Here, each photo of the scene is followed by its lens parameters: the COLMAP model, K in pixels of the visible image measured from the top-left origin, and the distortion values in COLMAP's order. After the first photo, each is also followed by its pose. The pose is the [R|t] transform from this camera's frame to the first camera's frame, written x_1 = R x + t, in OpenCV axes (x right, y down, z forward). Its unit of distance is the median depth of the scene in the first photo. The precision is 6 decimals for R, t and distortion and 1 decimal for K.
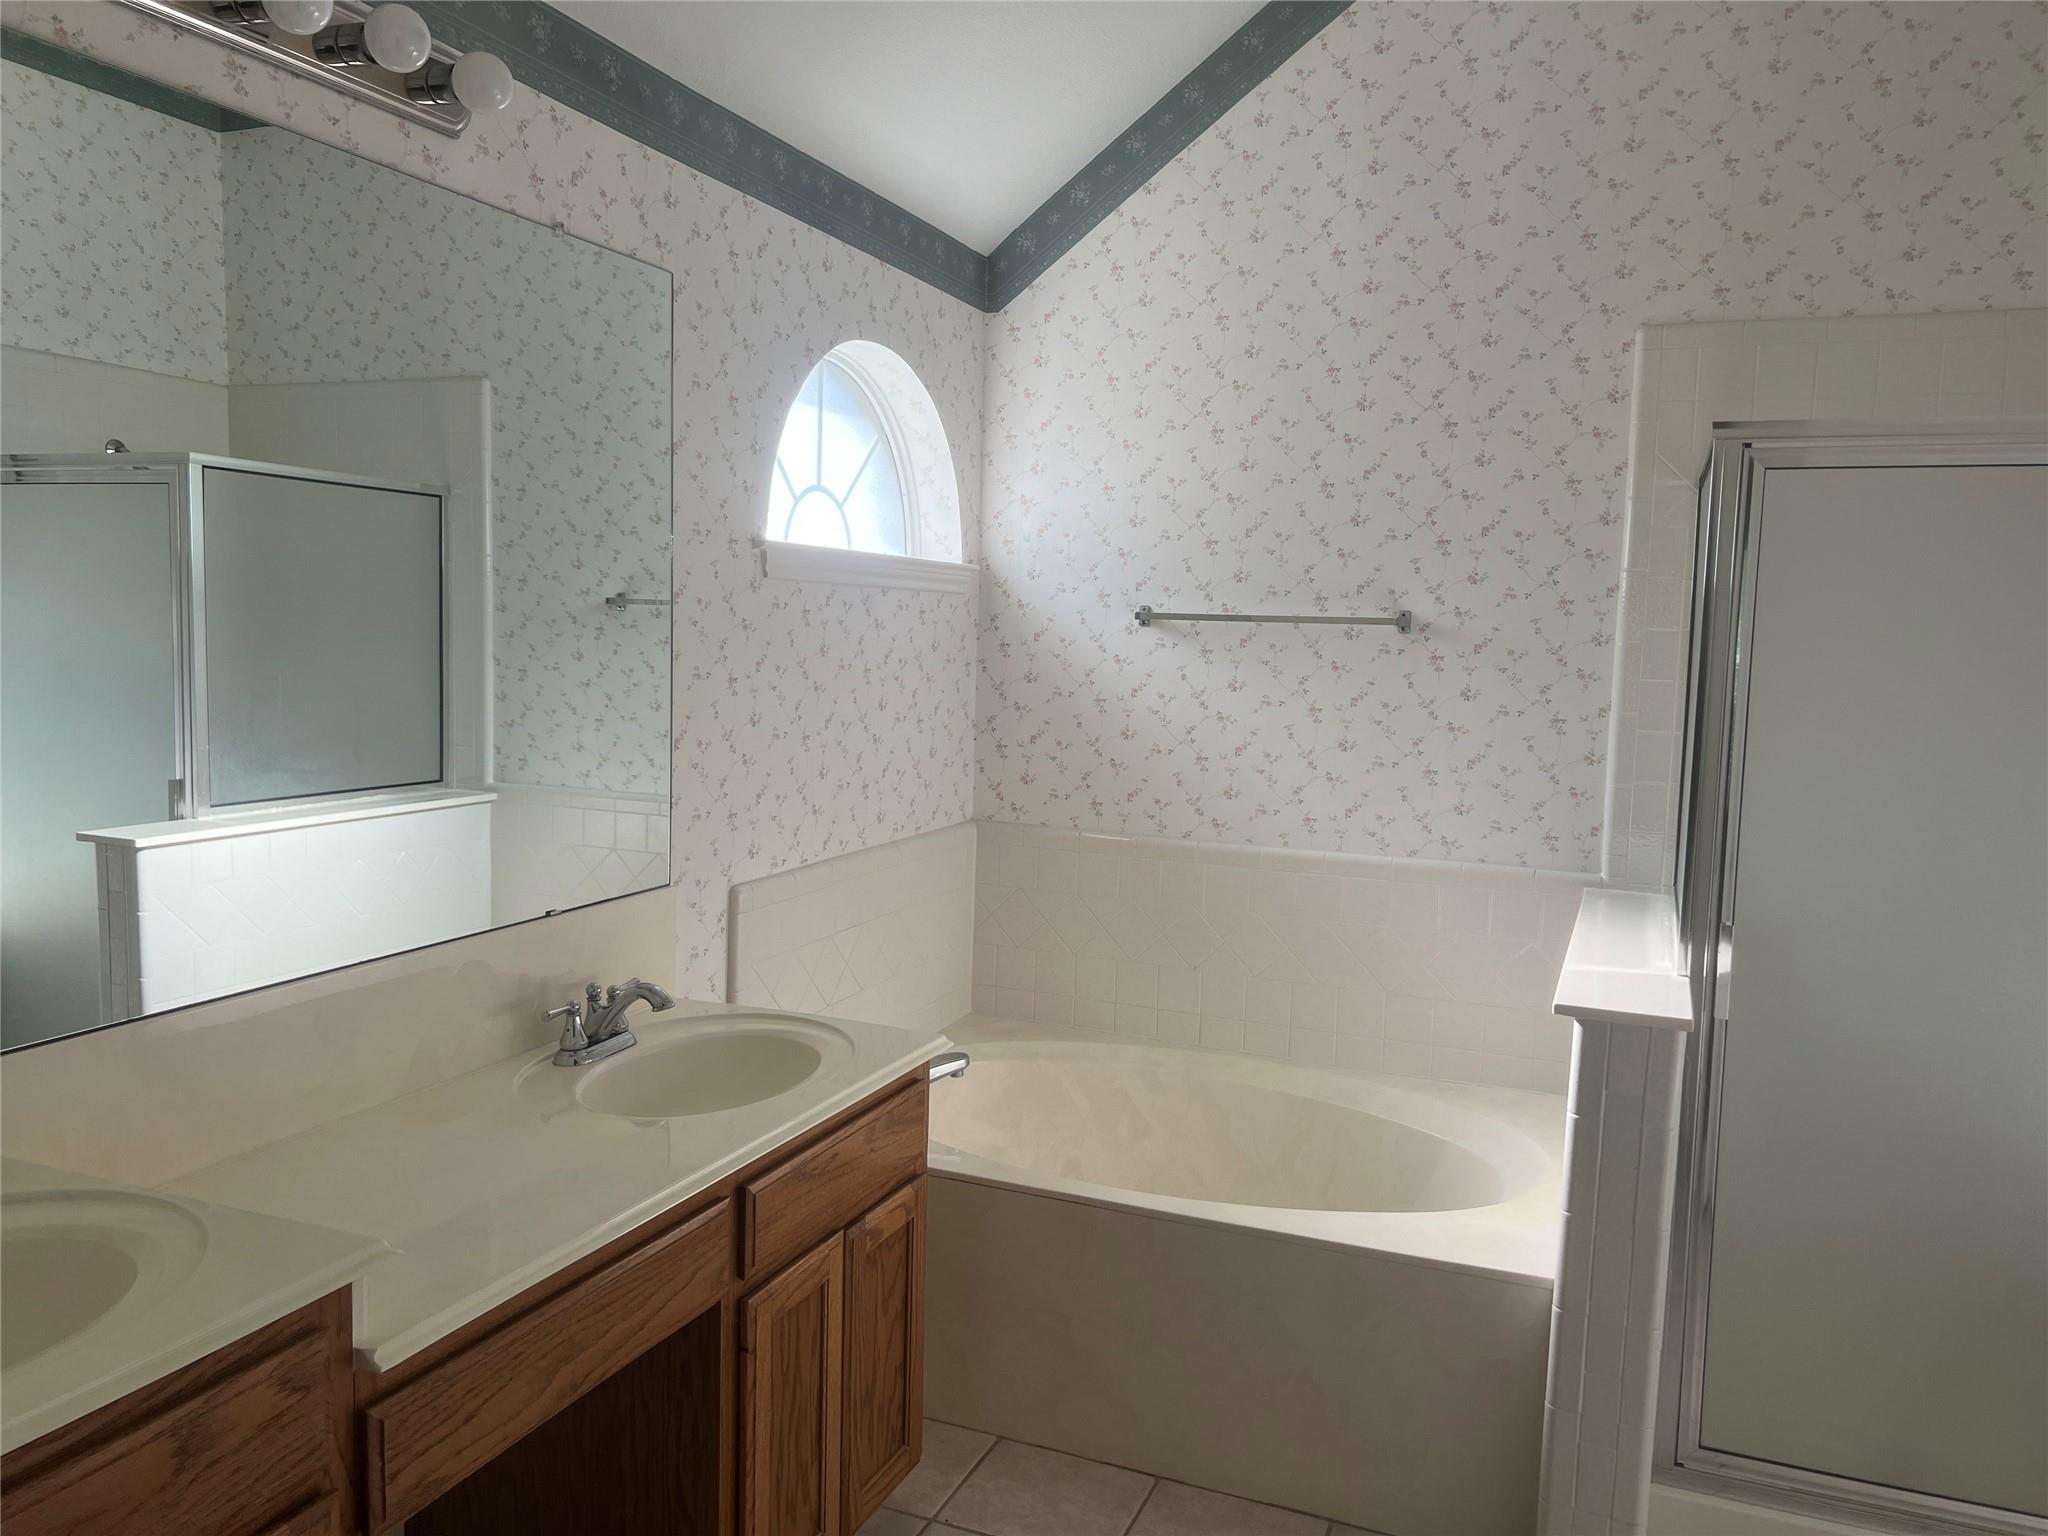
lens RADIAL K [[1549.5, 0, 1027.3], [0, 1549.5, 762.8], [0, 0, 1]] dist [0.043163, -0.057911]
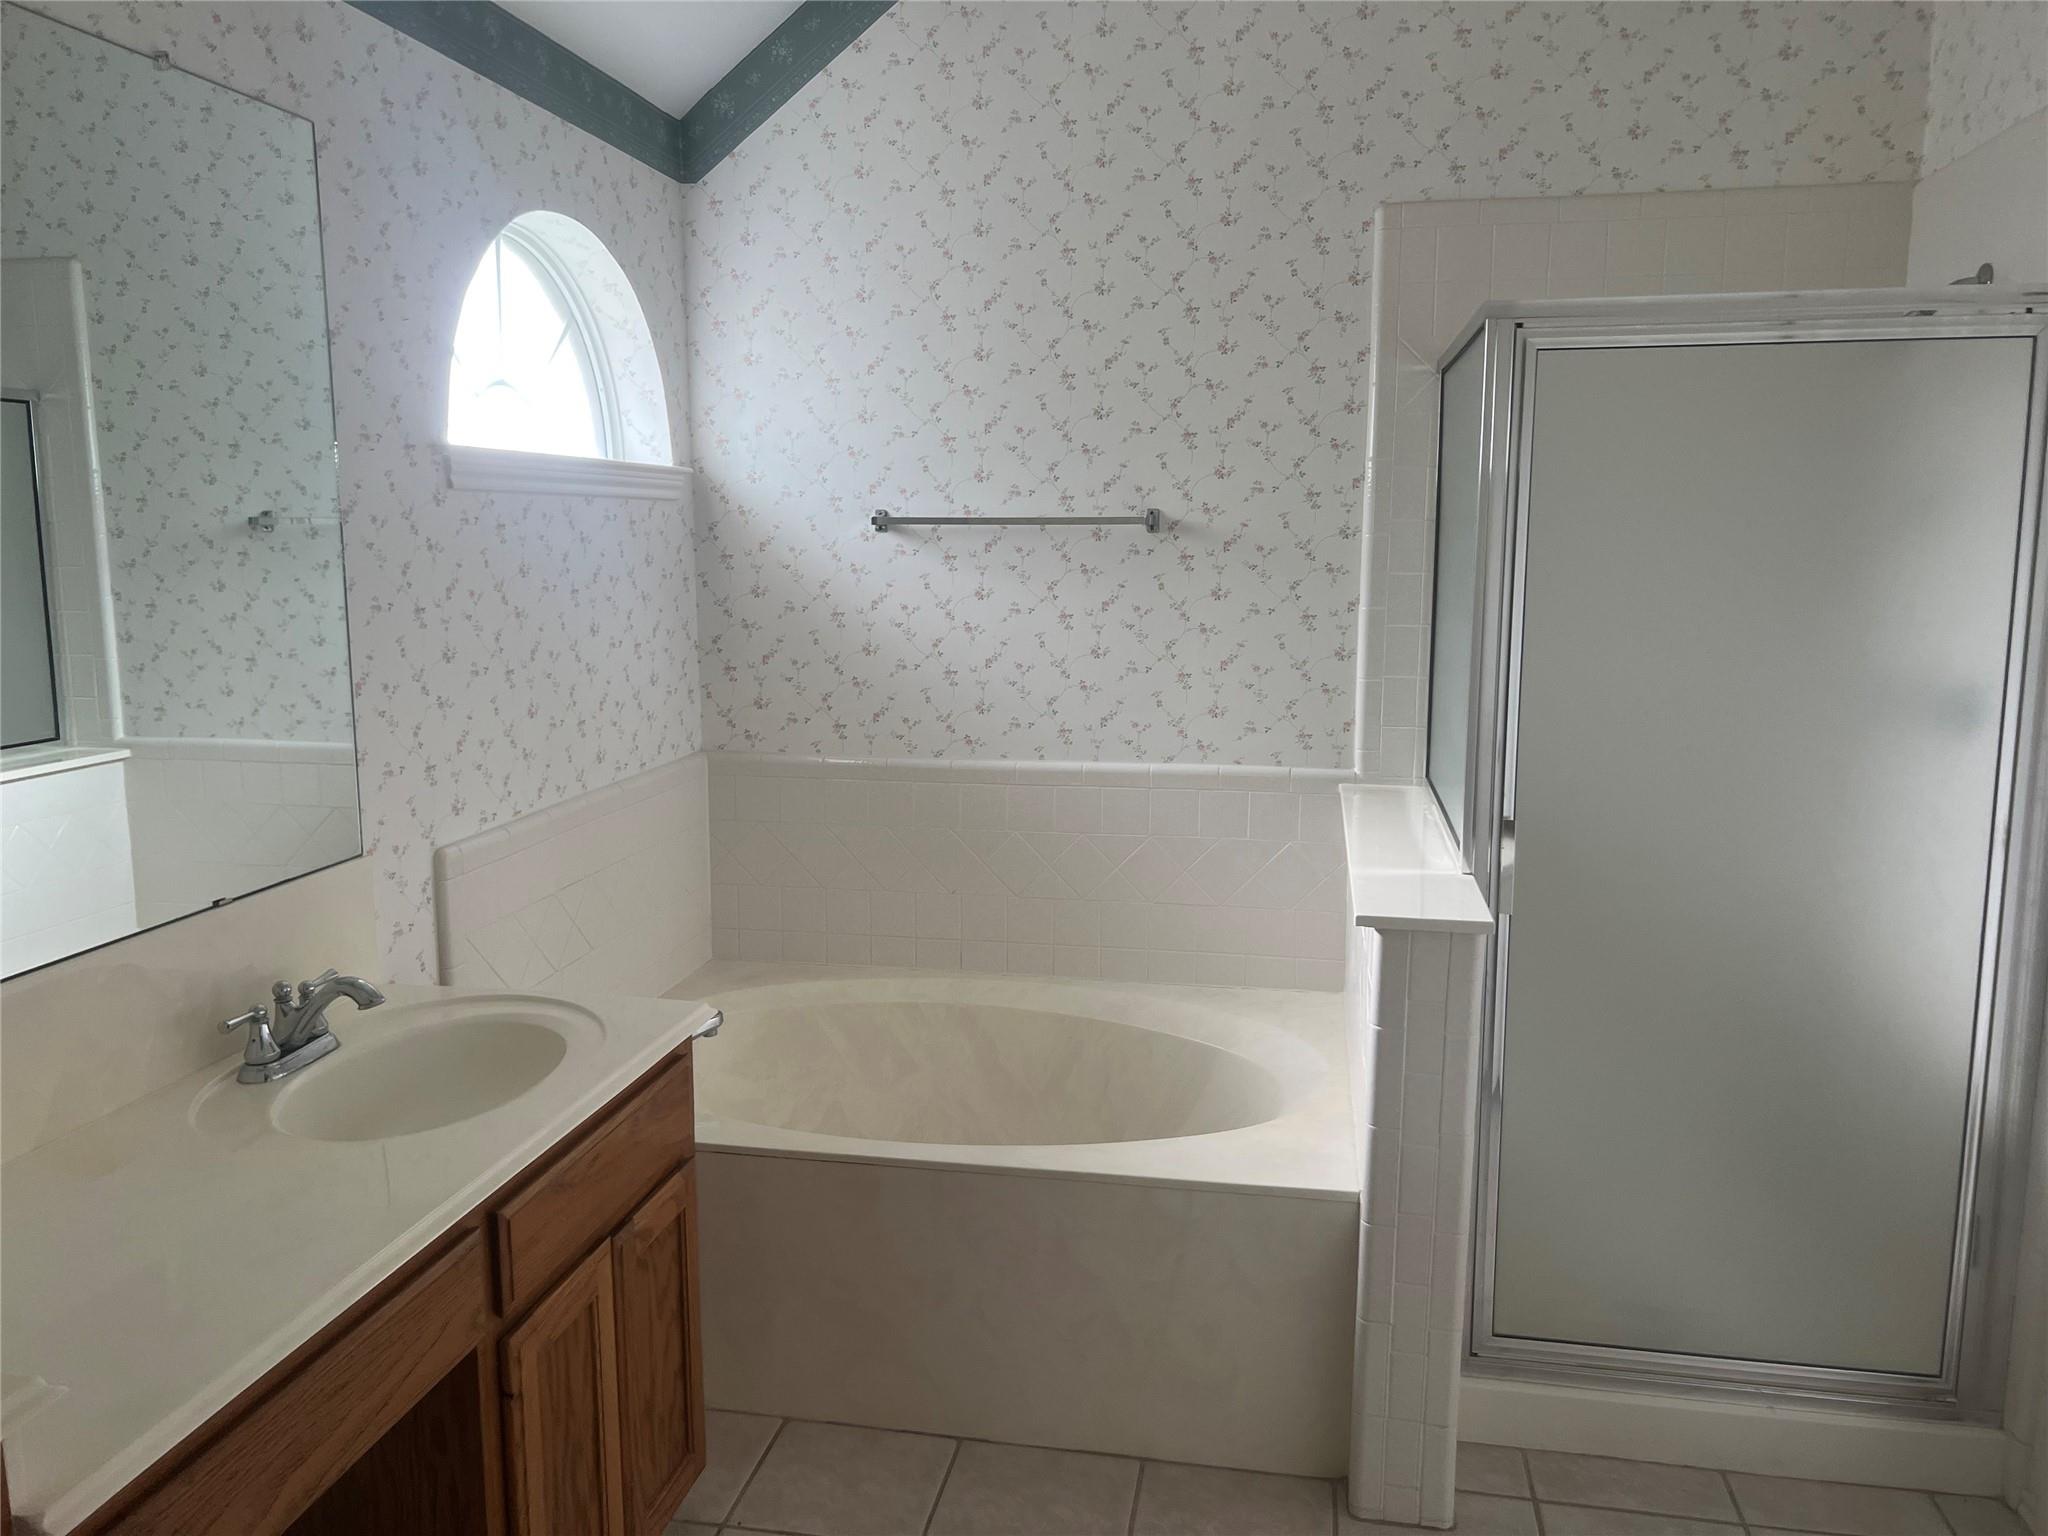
lens RADIAL K [[1549.5, 0, 1023.5], [0, 1549.5, 760.1], [0, 0, 1]] dist [0.043163, -0.057911]
pose [[0.979668, -0.059721, 0.191533, -0.032213], [0.047931, 0.996693, 0.065613, -0.011101], [-0.194818, -0.055099, 0.979291, 0.082794]]
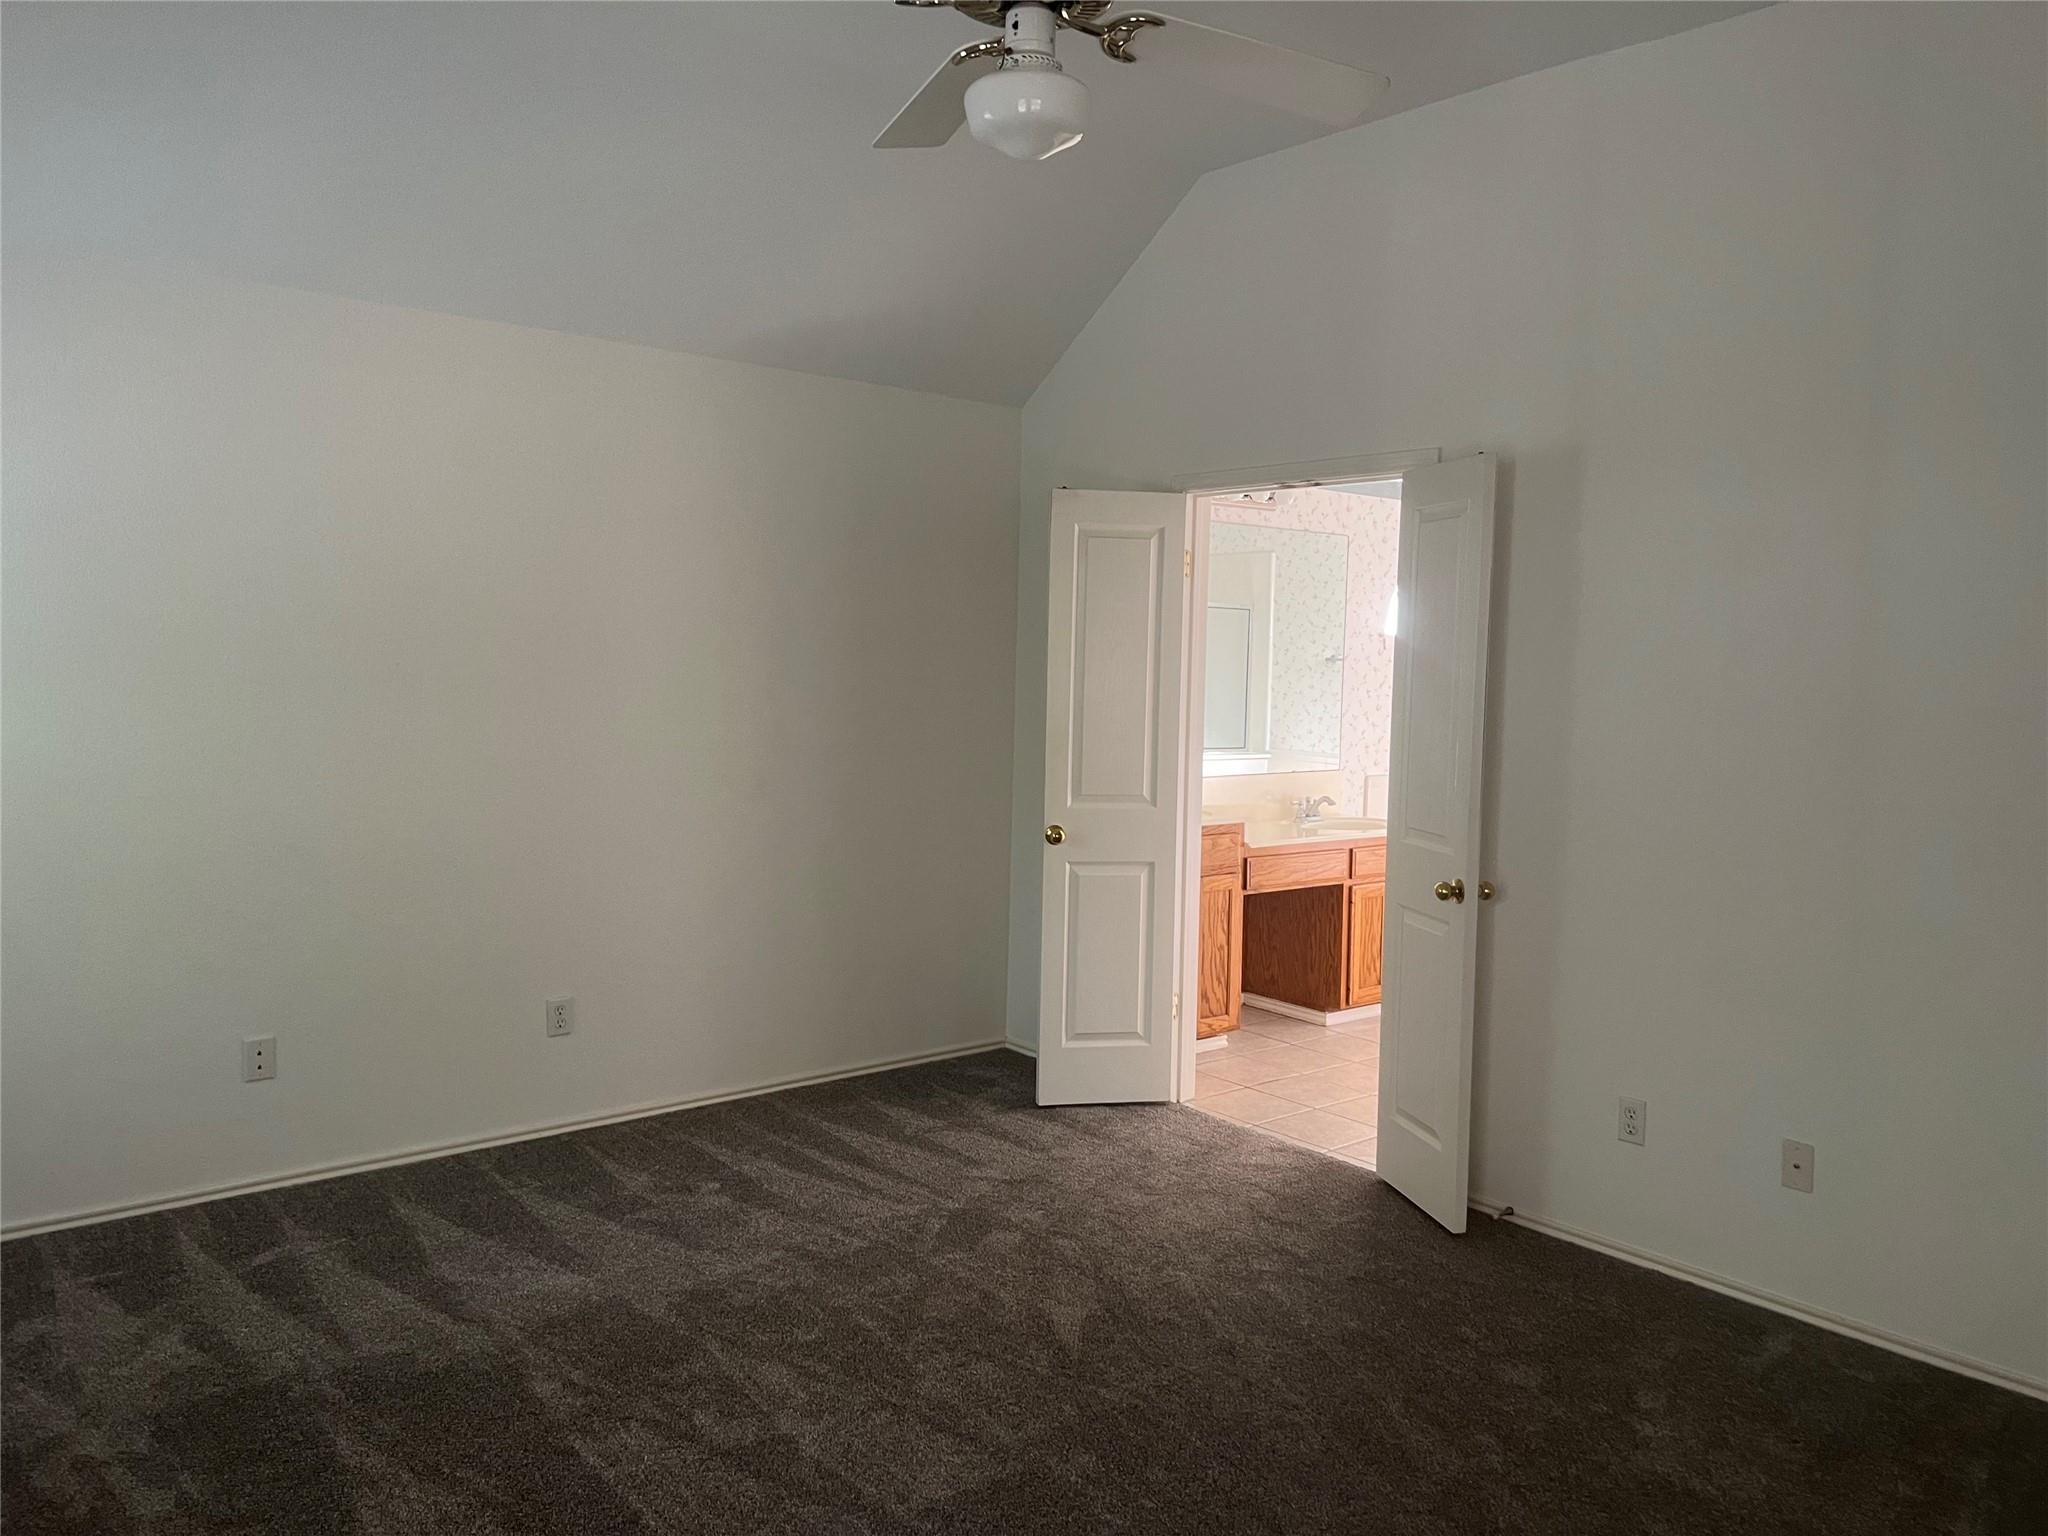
lens RADIAL K [[1549.5, 0, 1018.3], [0, 1549.5, 770.6], [0, 0, 1]] dist [0.043163, -0.057911]
pose [[0.888573, 0.026007, -0.457997, 0.433131], [-0.040517, 0.998939, -0.021884, 0.144122], [0.456942, 0.038002, 0.888684, -1.394661]]
